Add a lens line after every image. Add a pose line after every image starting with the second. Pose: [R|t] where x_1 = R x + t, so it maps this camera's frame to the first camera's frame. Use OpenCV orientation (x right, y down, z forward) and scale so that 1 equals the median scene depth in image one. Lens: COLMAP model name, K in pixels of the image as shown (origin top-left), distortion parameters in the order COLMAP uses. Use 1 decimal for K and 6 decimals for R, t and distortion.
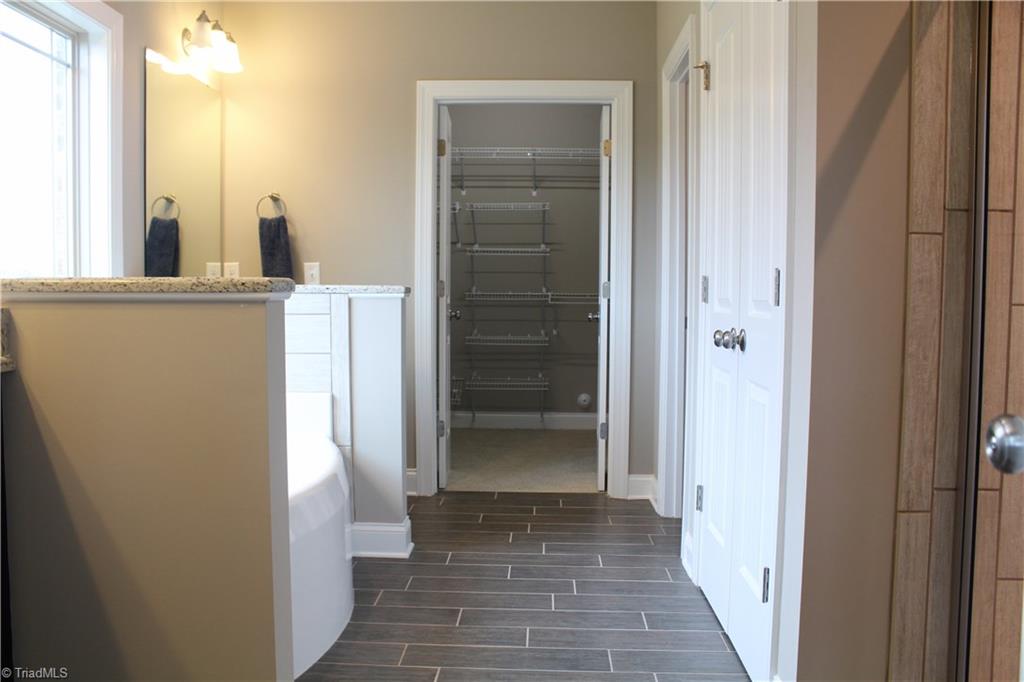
lens RADIAL K [[869.1, 0, 519.3], [0, 869.1, 347.6], [0, 0, 1]] dist [-0.131022, 0.095951]
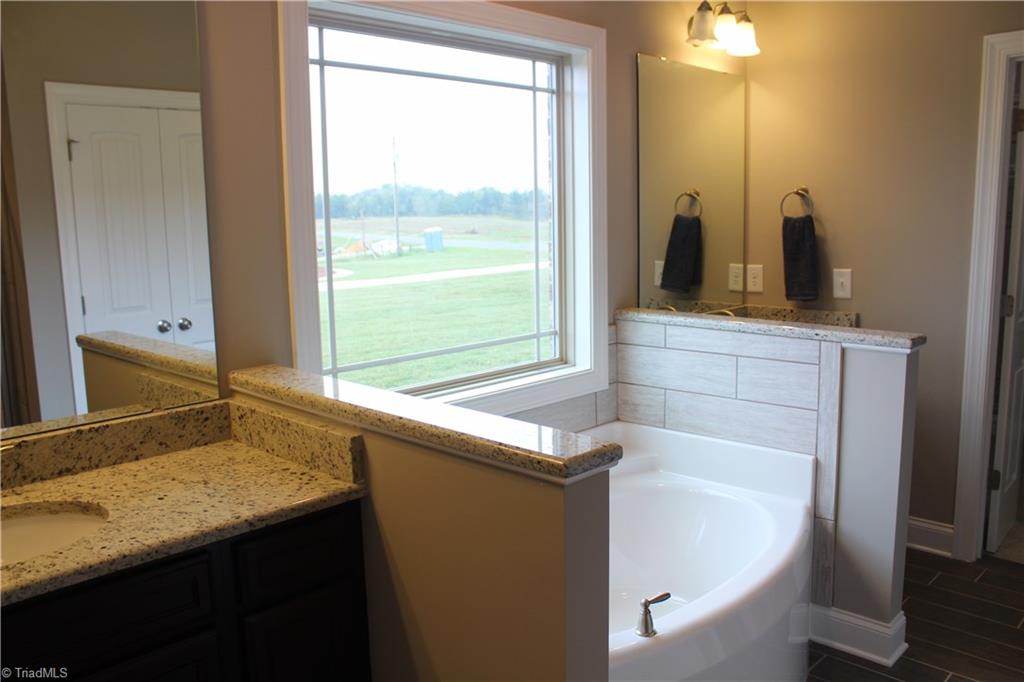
lens RADIAL K [[869.1, 0, 507.9], [0, 869.1, 341.5], [0, 0, 1]] dist [-0.131022, 0.095951]
pose [[0.741129, 0.088671, -0.665482, 0.098556], [-0.019421, 0.993656, 0.110769, -0.135909], [0.671082, -0.069170, 0.738149, 0.176357]]
